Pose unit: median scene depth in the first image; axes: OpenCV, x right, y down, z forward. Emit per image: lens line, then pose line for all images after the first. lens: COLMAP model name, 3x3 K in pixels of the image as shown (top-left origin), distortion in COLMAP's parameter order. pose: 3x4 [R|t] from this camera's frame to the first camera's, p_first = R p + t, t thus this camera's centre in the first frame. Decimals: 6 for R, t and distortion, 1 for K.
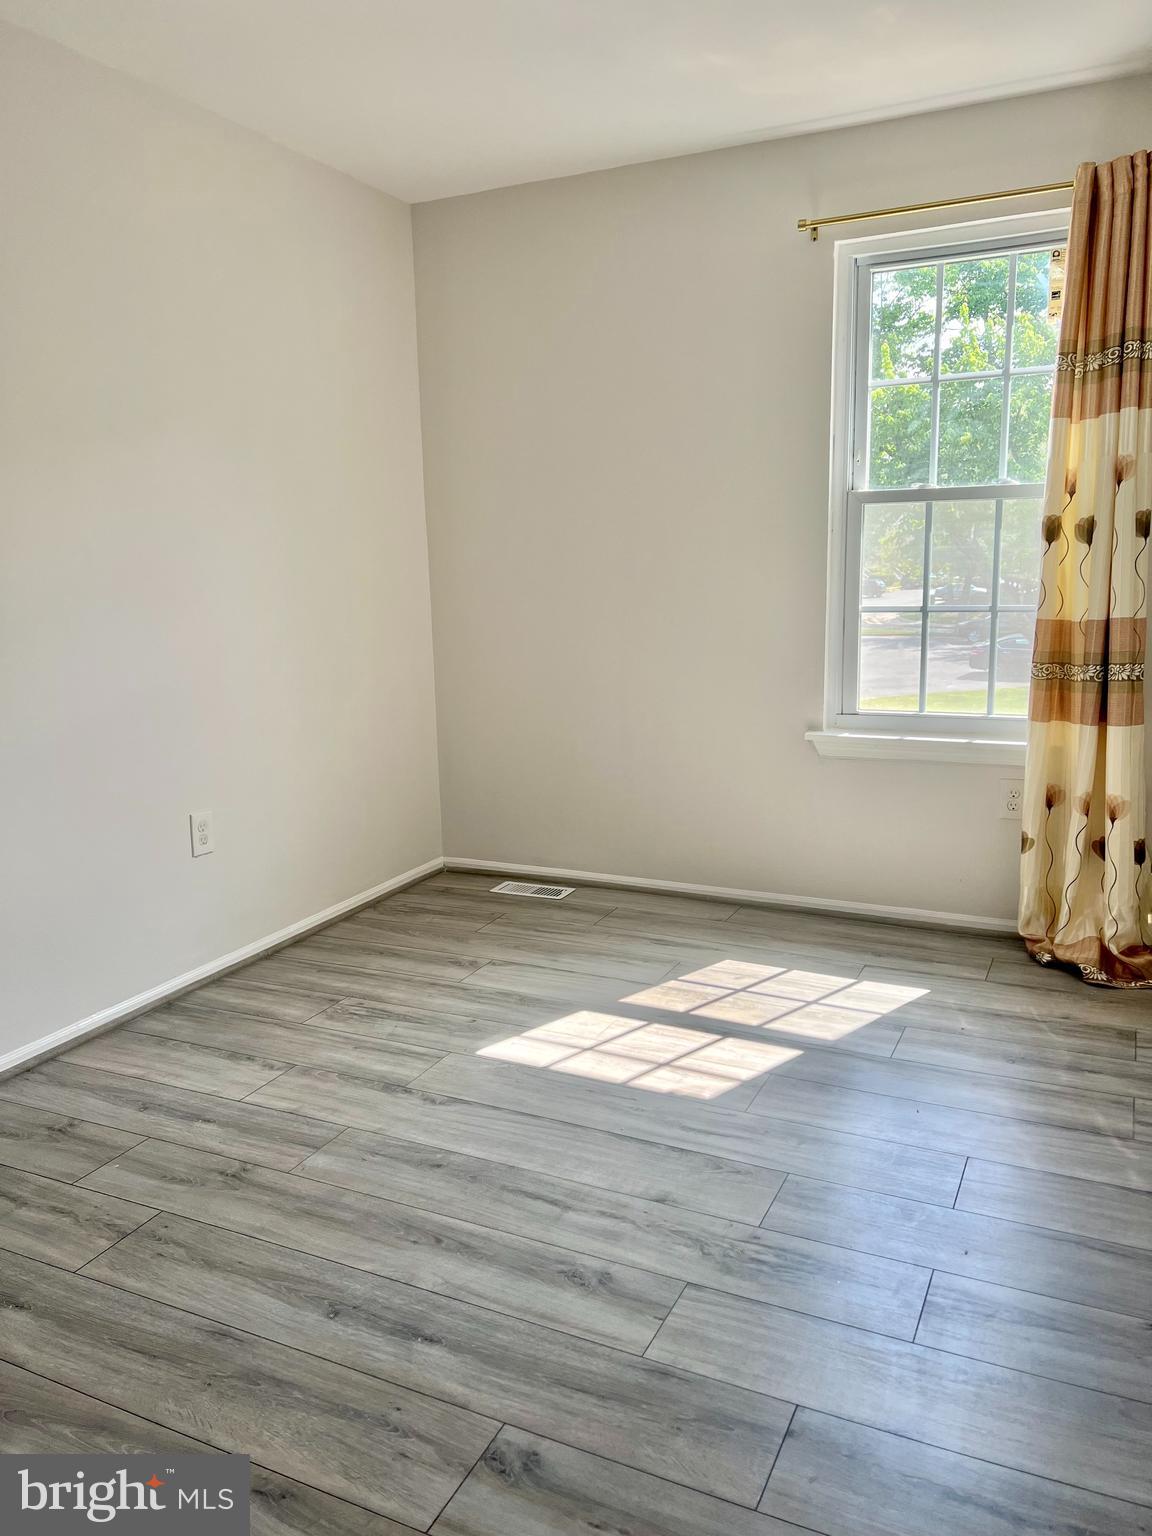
lens RADIAL K [[1154.5, 0, 568.5], [0, 1154.5, 761.2], [0, 0, 1]] dist [0.064045, -0.063792]
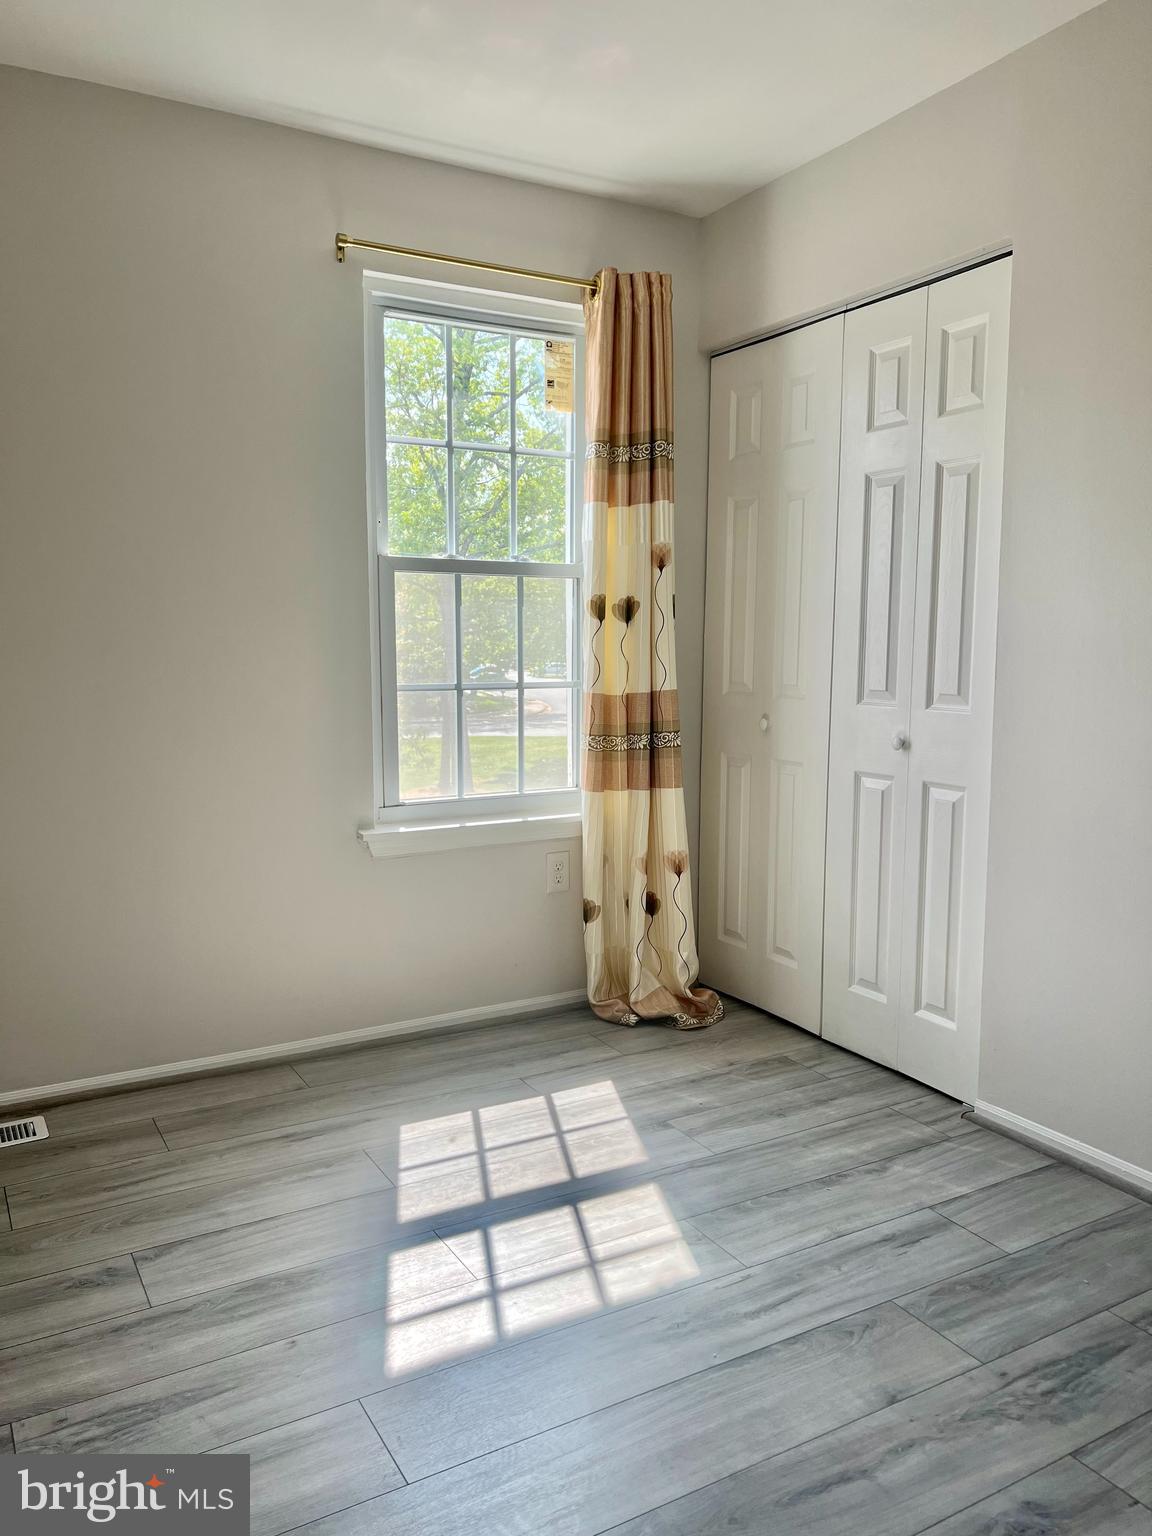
lens RADIAL K [[1154.5, 0, 575.6], [0, 1154.5, 768.0], [0, 0, 1]] dist [0.064045, -0.063792]
pose [[0.561931, -0.073807, 0.823885, -0.457901], [0.132007, 0.991248, -0.001235, -0.058045], [-0.816583, 0.109453, 0.566756, 0.447749]]
